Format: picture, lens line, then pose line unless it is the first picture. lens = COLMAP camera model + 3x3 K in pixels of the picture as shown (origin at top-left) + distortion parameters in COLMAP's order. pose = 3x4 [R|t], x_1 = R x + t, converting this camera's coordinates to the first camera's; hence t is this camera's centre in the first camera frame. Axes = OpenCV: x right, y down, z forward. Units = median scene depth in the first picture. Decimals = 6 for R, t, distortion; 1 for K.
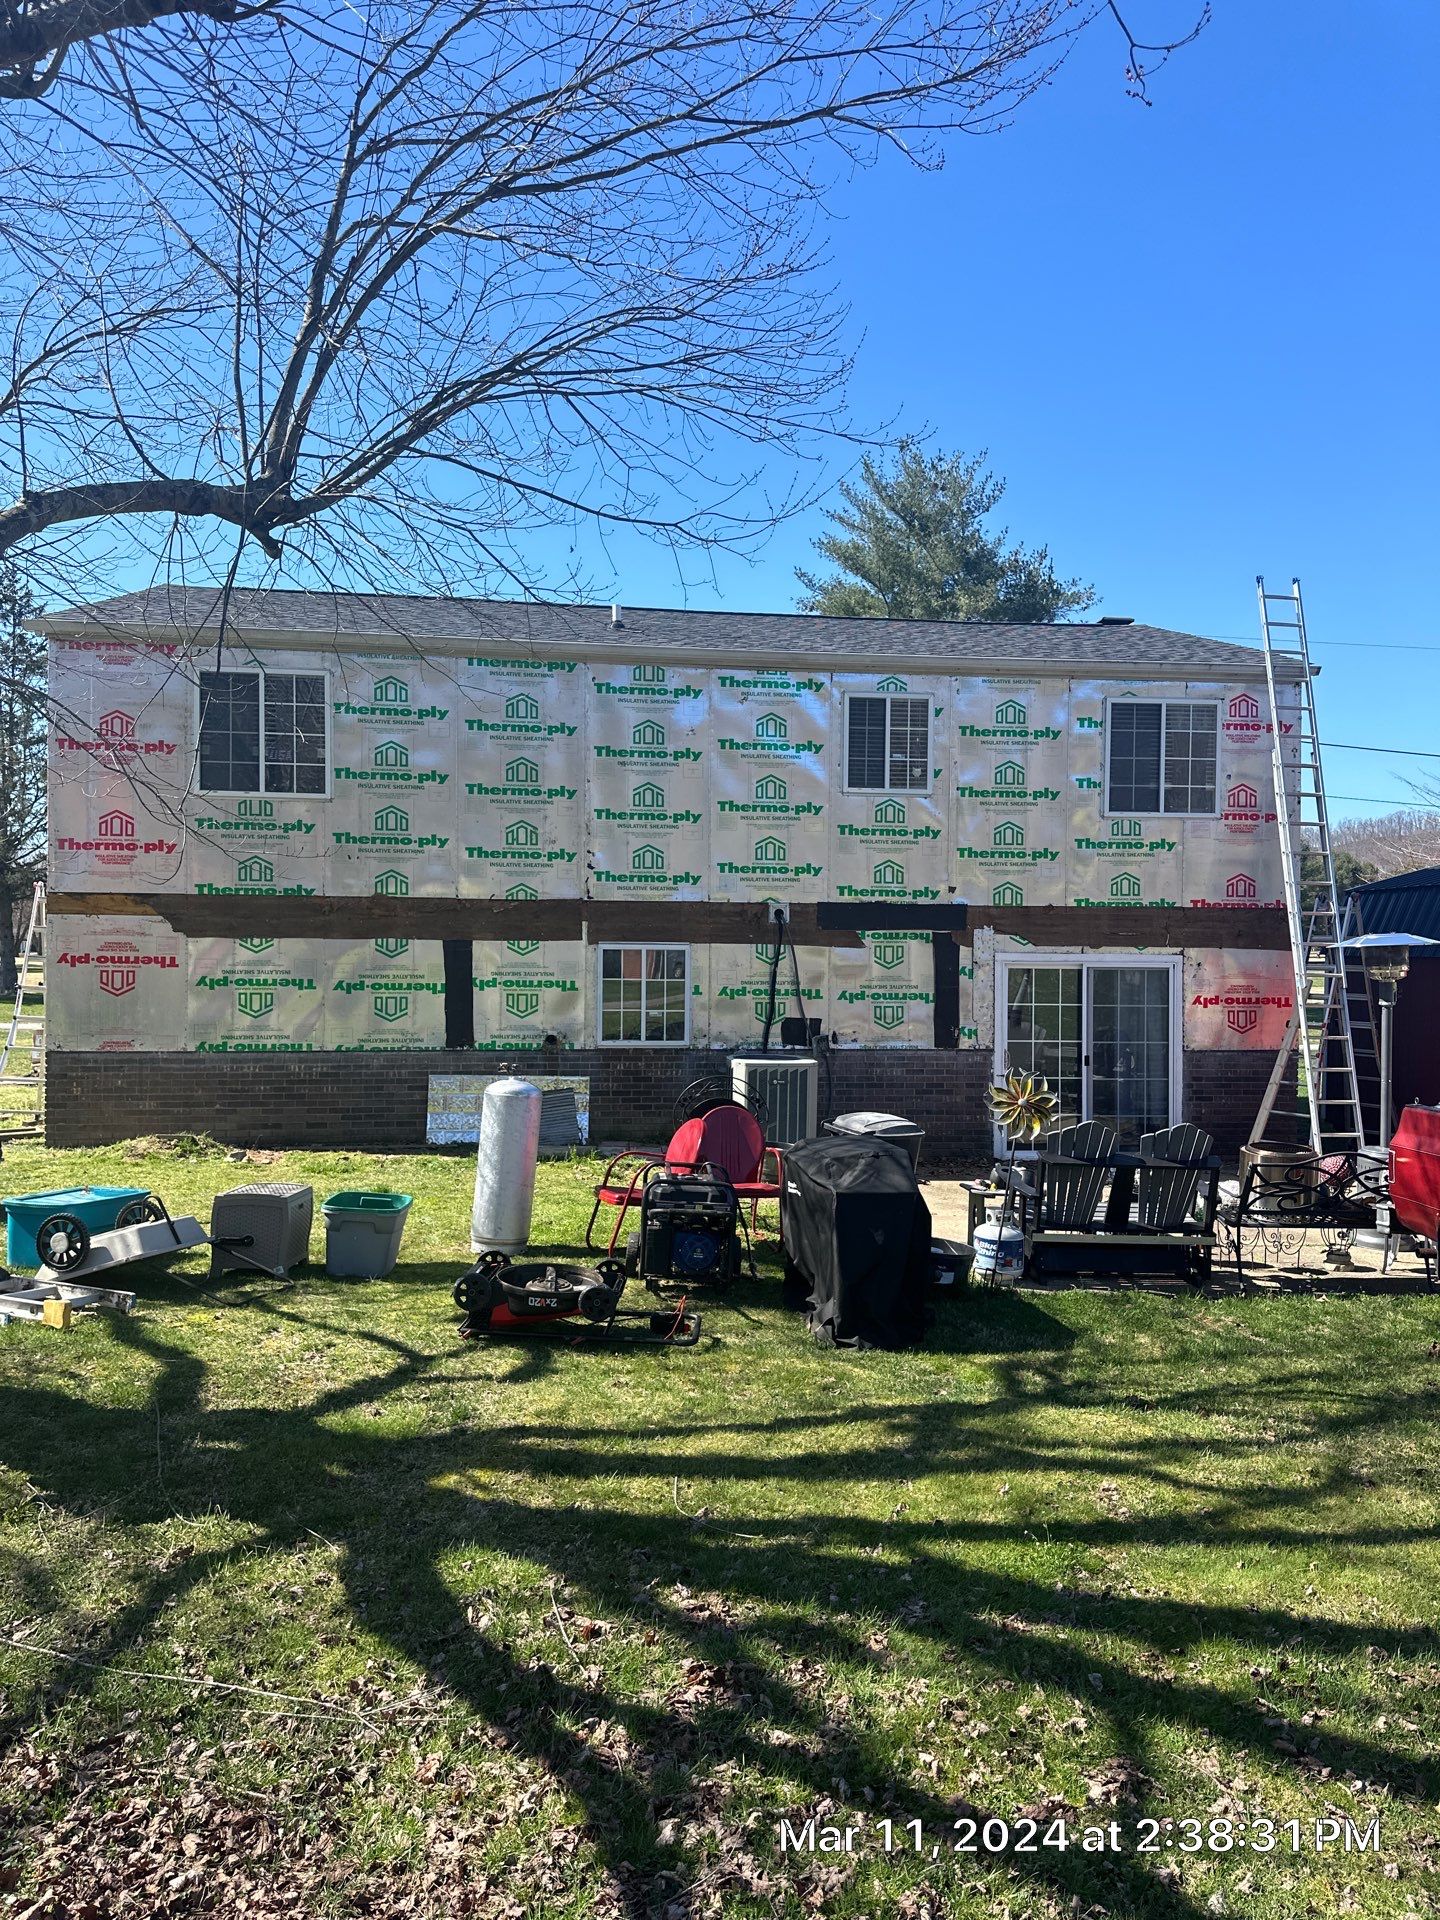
lens RADIAL K [[1343.9, 0, 674.1], [0, 1343.9, 953.8], [0, 0, 1]] dist [0.186736, -0.342145]
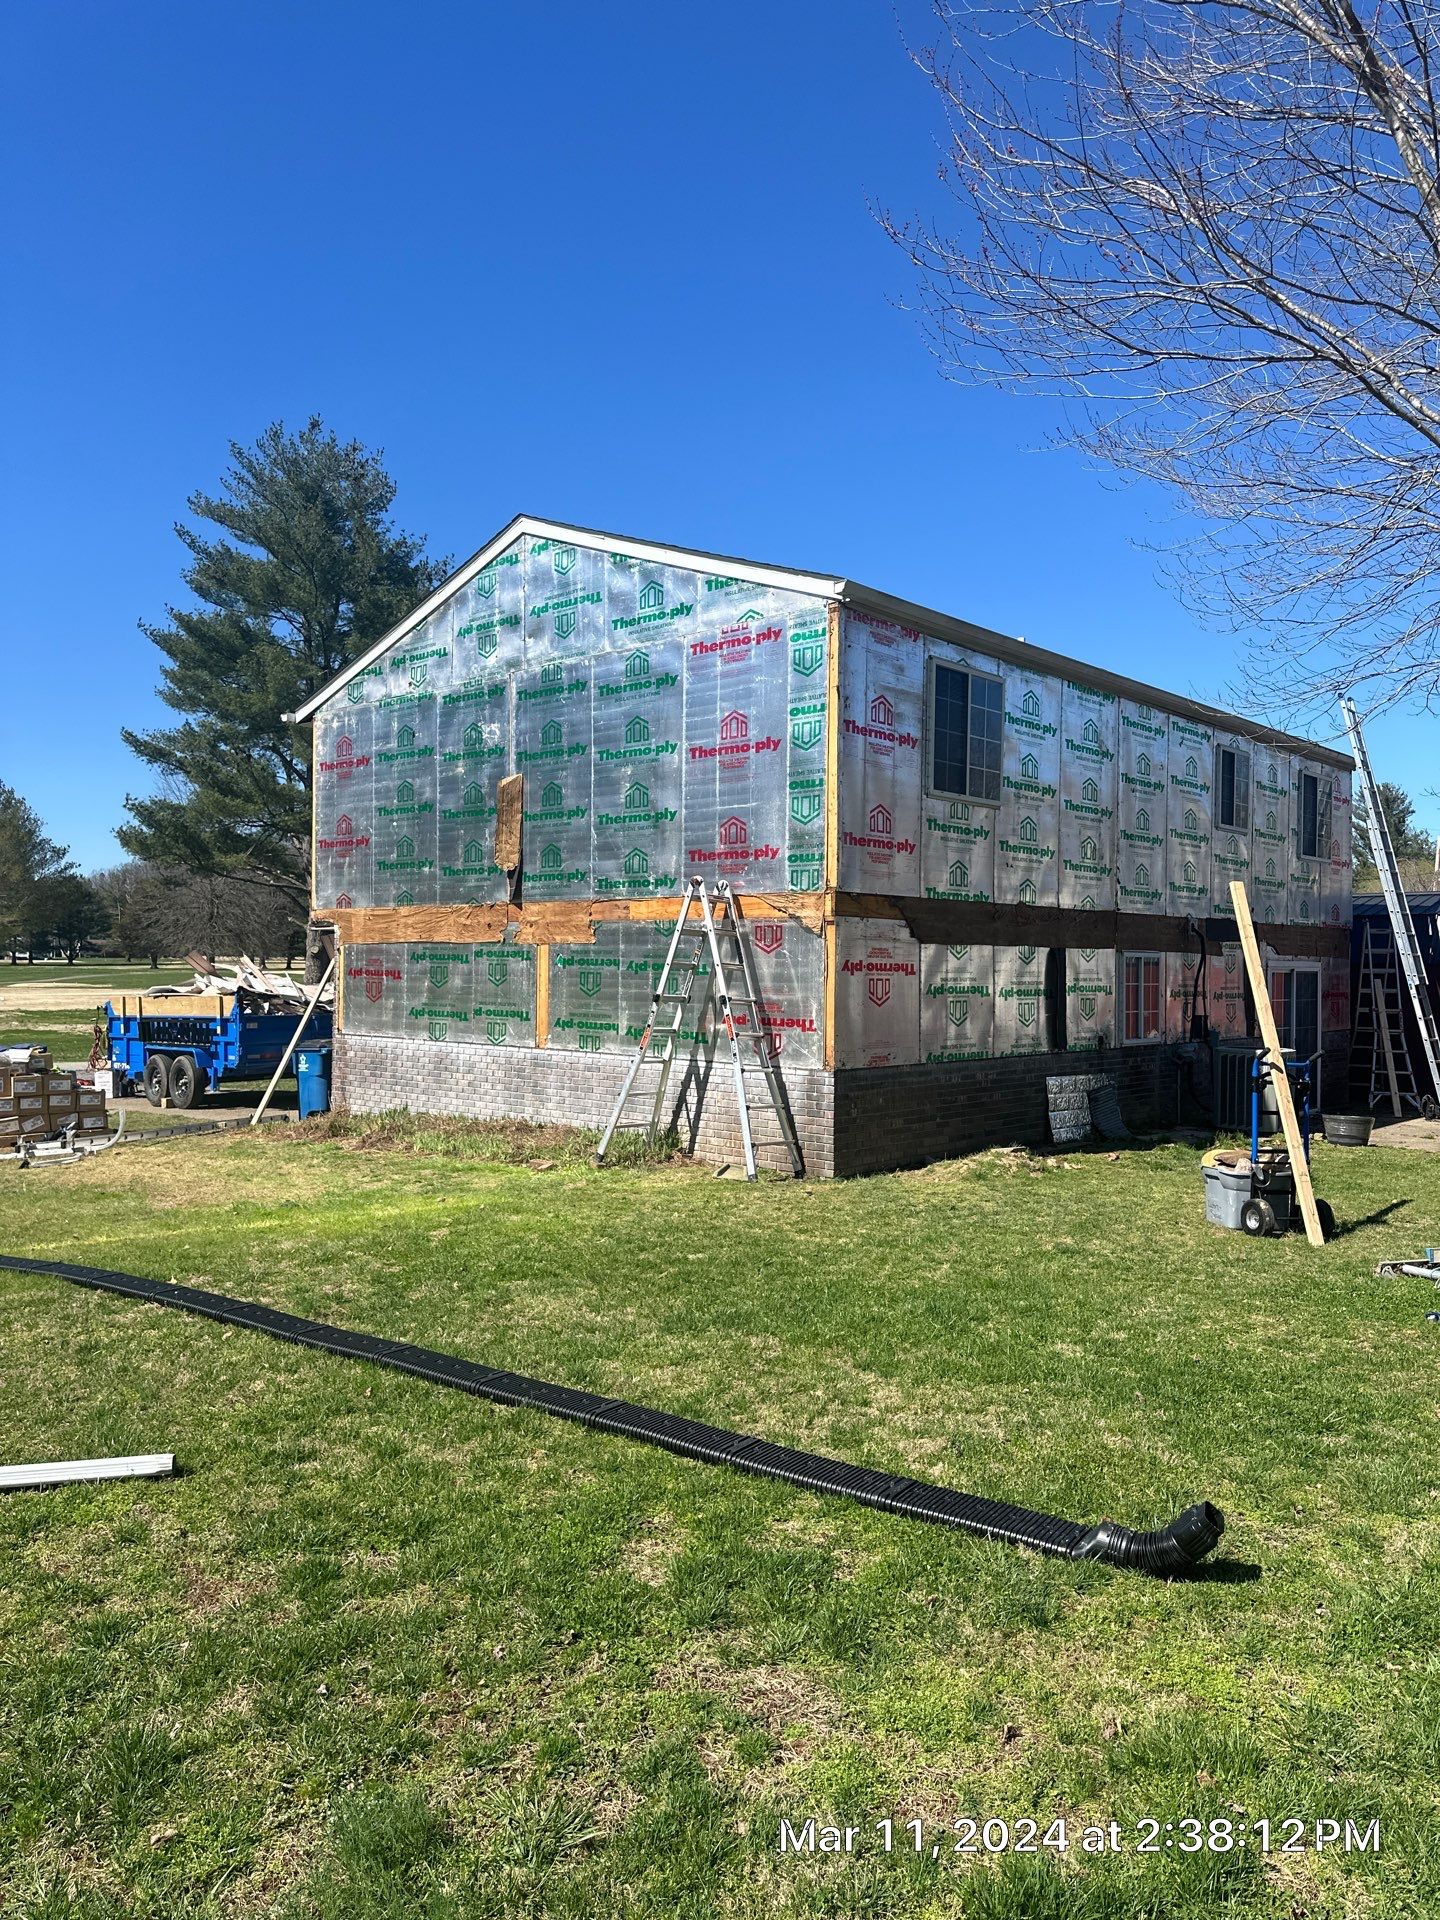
lens RADIAL K [[1343.9, 0, 674.1], [0, 1343.9, 953.8], [0, 0, 1]] dist [0.186736, -0.342145]
pose [[0.765521, 0.005044, 0.643391, -1.046699], [-0.006797, 0.999977, 0.000247, -0.003635], [-0.643375, -0.004562, 0.765537, 0.374778]]
